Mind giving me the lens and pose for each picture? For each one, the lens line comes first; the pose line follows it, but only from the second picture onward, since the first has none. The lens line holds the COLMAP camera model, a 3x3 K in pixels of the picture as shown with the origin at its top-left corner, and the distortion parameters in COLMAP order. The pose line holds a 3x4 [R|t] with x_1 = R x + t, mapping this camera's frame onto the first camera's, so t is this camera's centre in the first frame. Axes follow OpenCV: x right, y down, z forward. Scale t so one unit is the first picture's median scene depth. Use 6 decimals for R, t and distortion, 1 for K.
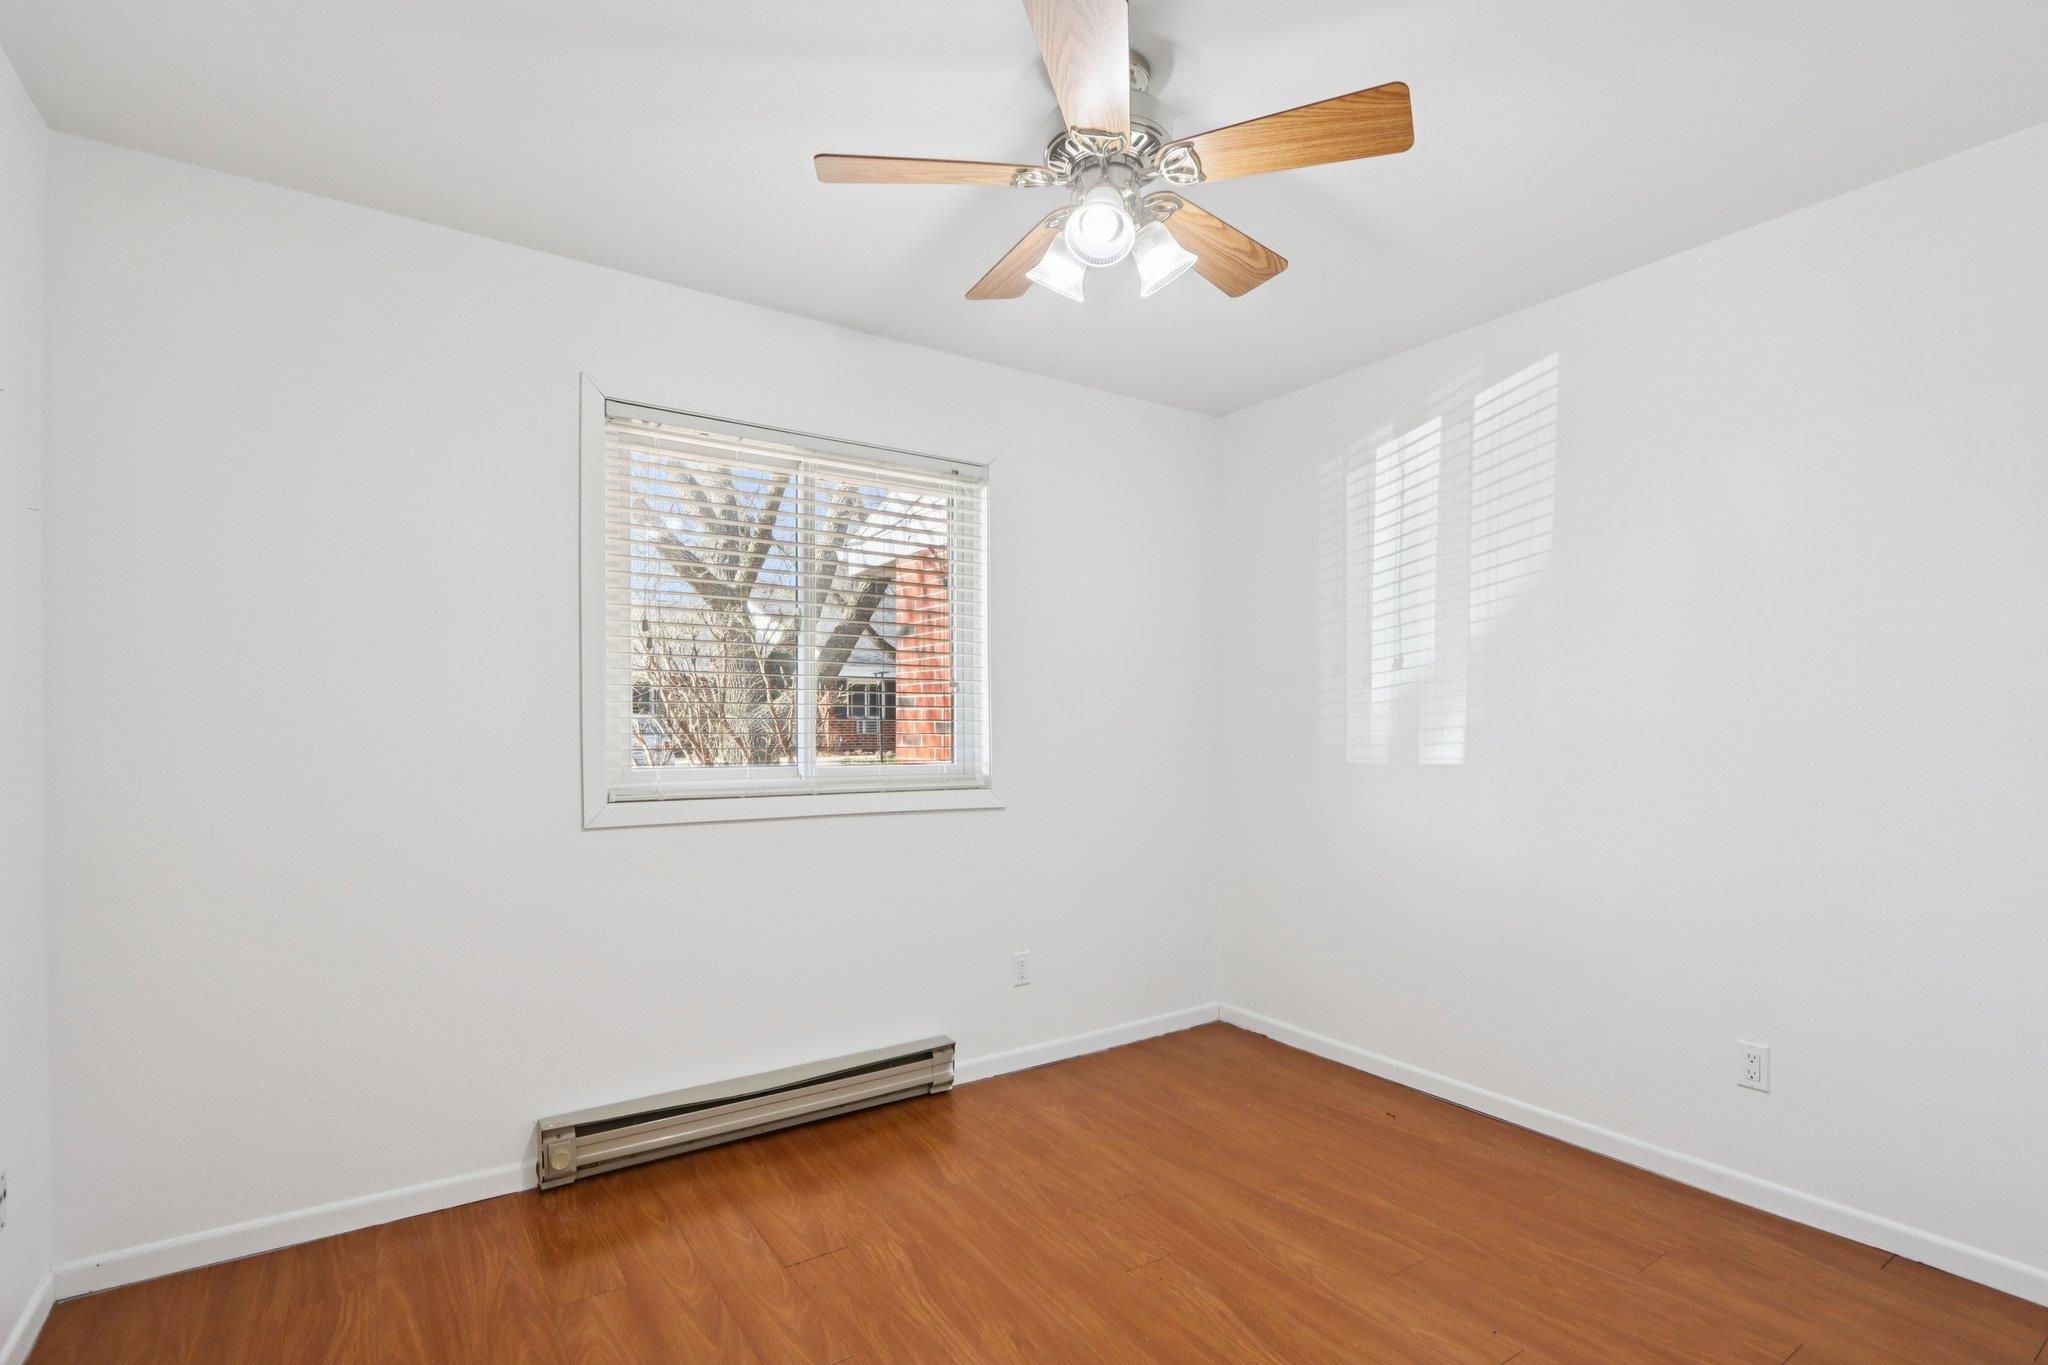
lens RADIAL K [[976.0, 0, 1017.5], [0, 976.0, 692.0], [0, 0, 1]] dist [-0.004235, 0.001179]
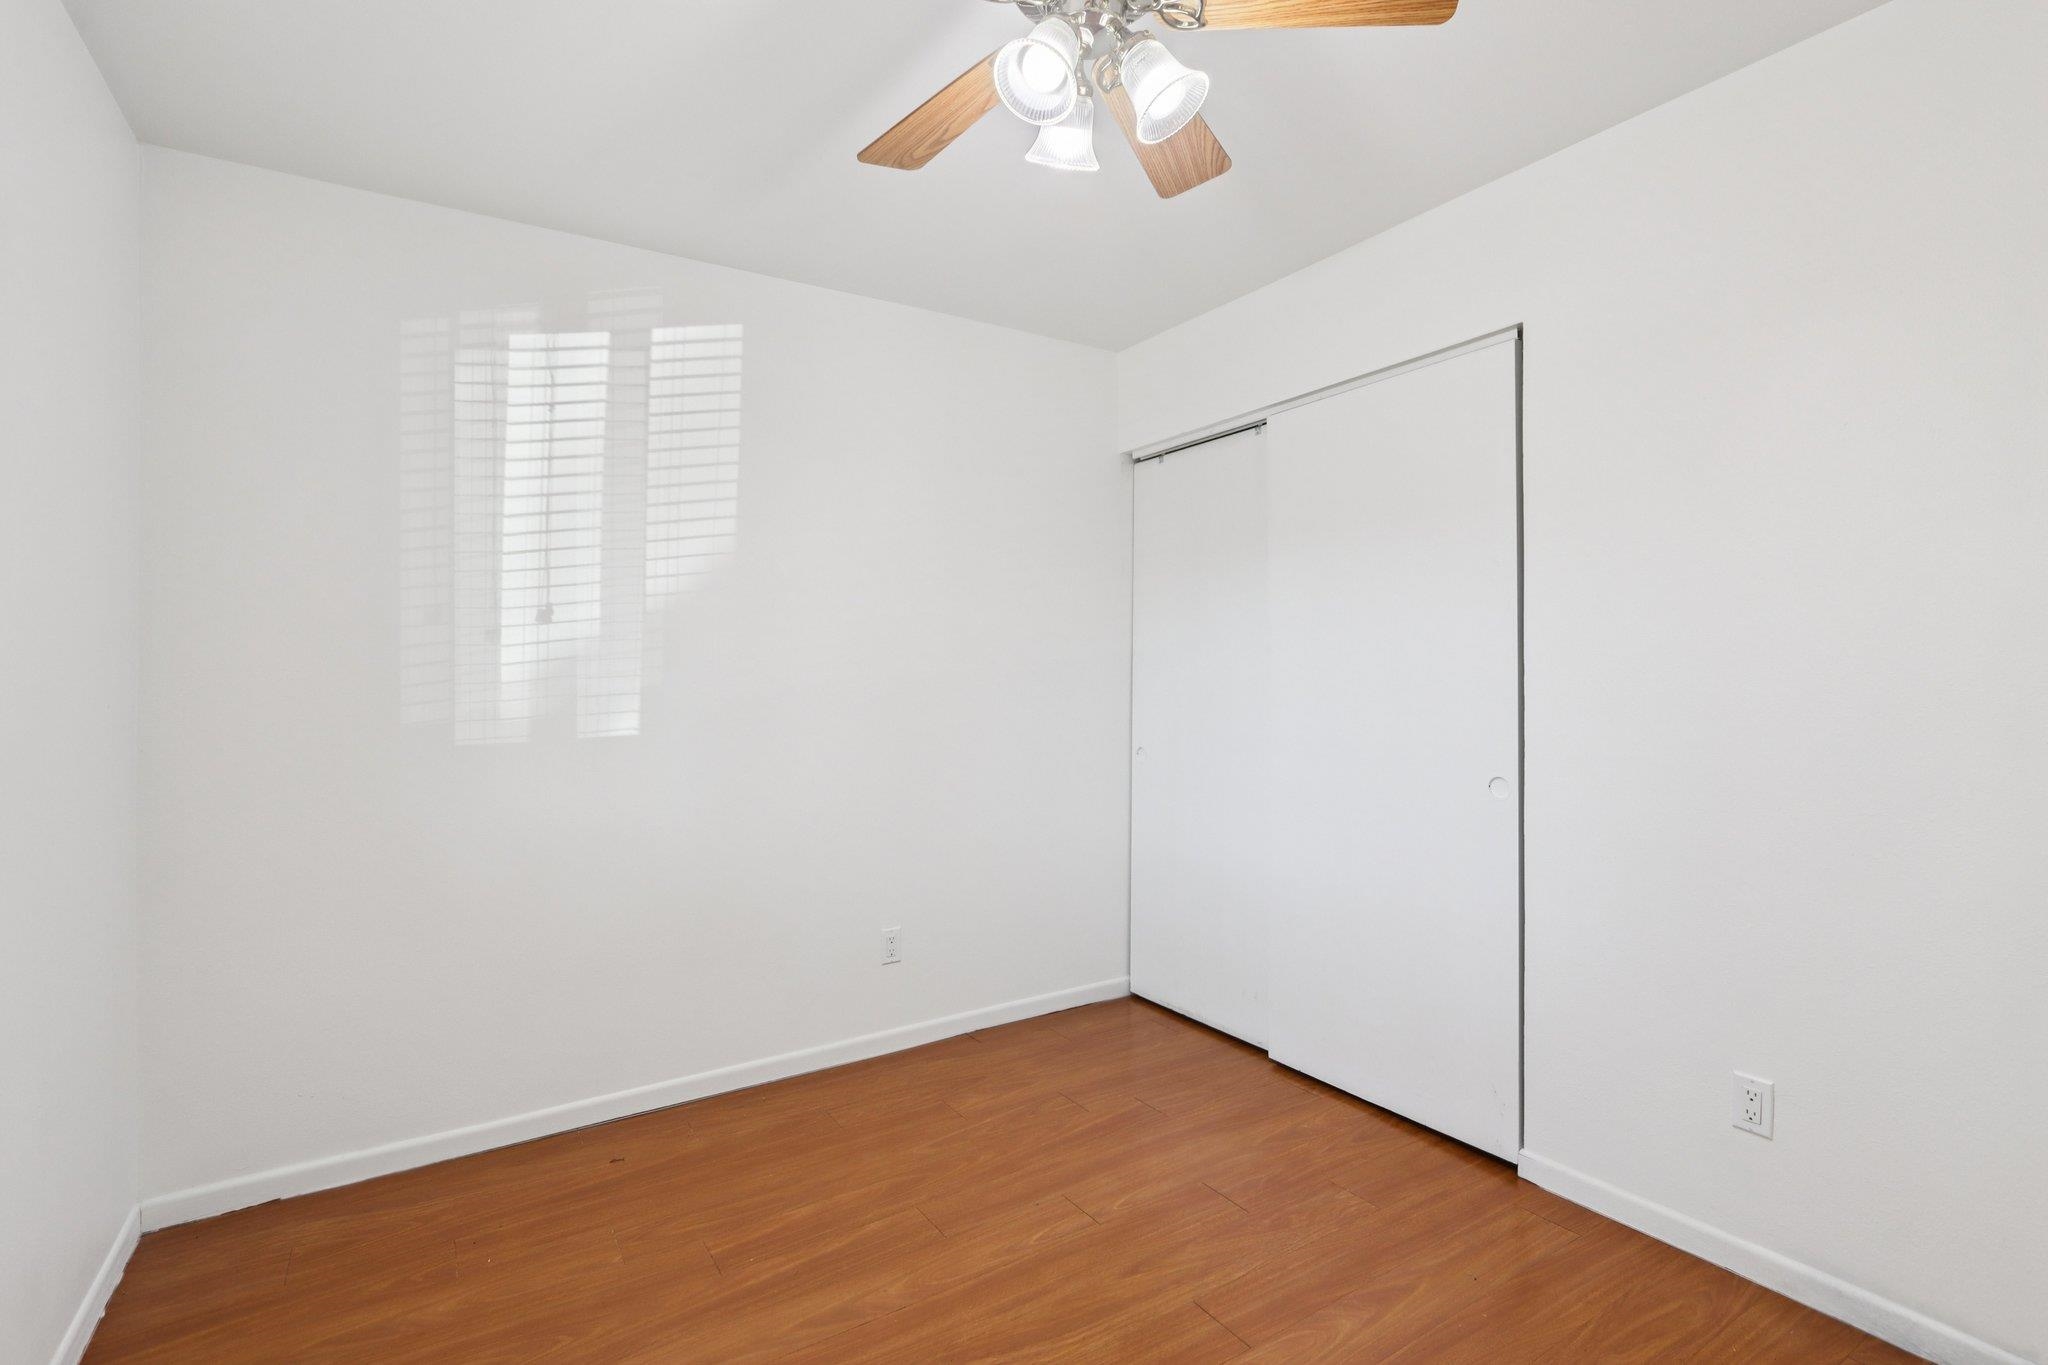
lens RADIAL K [[958.9, 0, 1040.2], [0, 958.9, 674.9], [0, 0, 1]] dist [0.014020, 0.000862]
pose [[0.022642, -0.000390, 0.999744, -0.418347], [-0.020591, 0.999788, 0.000857, 0.011262], [-0.999532, -0.020606, 0.022629, 0.608898]]
